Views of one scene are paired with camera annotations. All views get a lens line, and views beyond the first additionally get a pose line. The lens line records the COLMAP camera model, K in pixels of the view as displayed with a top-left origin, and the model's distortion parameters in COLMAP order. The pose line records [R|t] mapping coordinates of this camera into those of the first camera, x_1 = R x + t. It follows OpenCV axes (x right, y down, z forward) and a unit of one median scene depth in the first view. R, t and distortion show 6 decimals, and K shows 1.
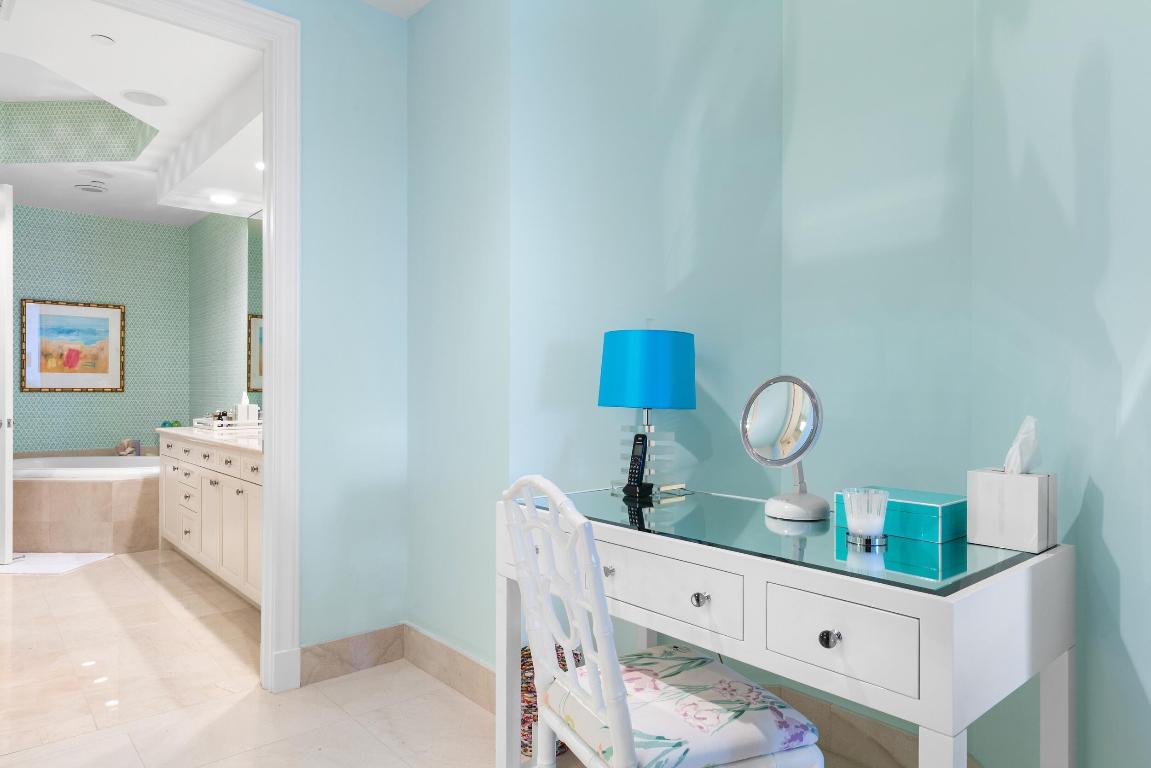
lens RADIAL K [[726.4, 0, 575.4], [0, 726.4, 384.6], [0, 0, 1]] dist [-0.000724, -0.000262]
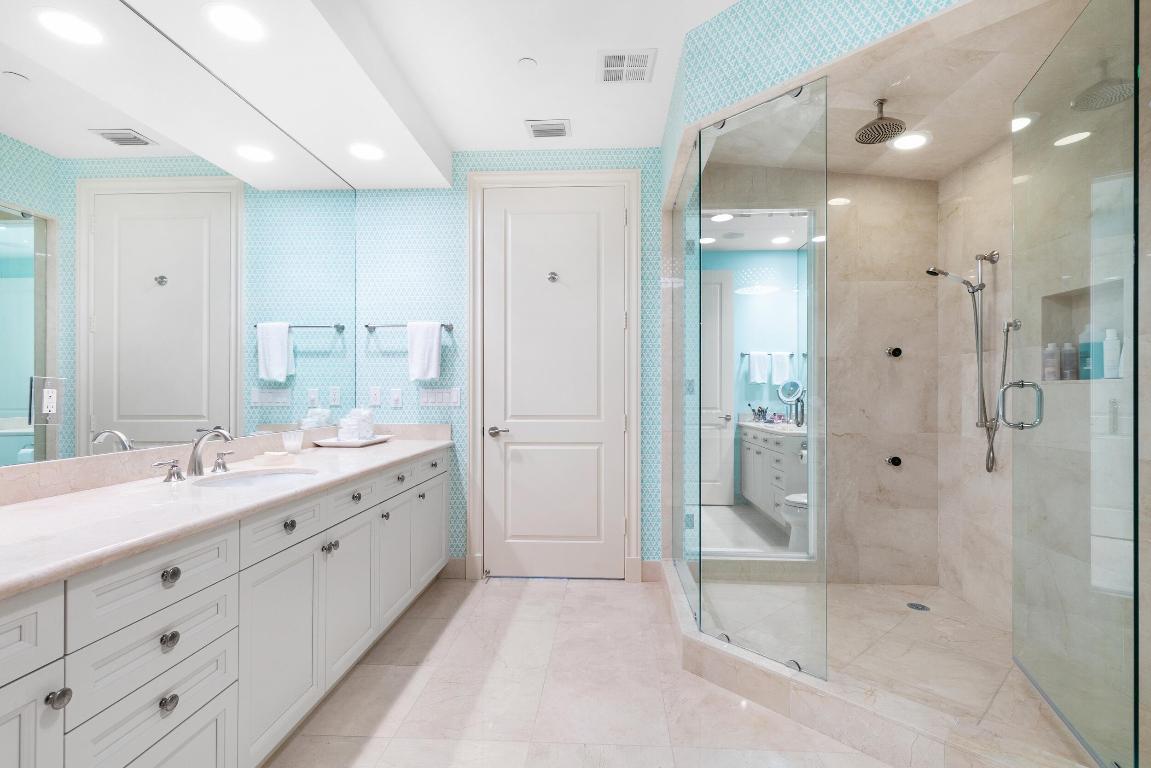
lens RADIAL K [[526.3, 0, 576.2], [0, 526.3, 388.2], [0, 0, 1]] dist [0.000867, -0.000039]
pose [[-0.718235, -0.000911, 0.695800, -1.093503], [-0.007328, 0.999954, -0.006256, -0.000997], [-0.695762, -0.009592, -0.718208, 1.332775]]
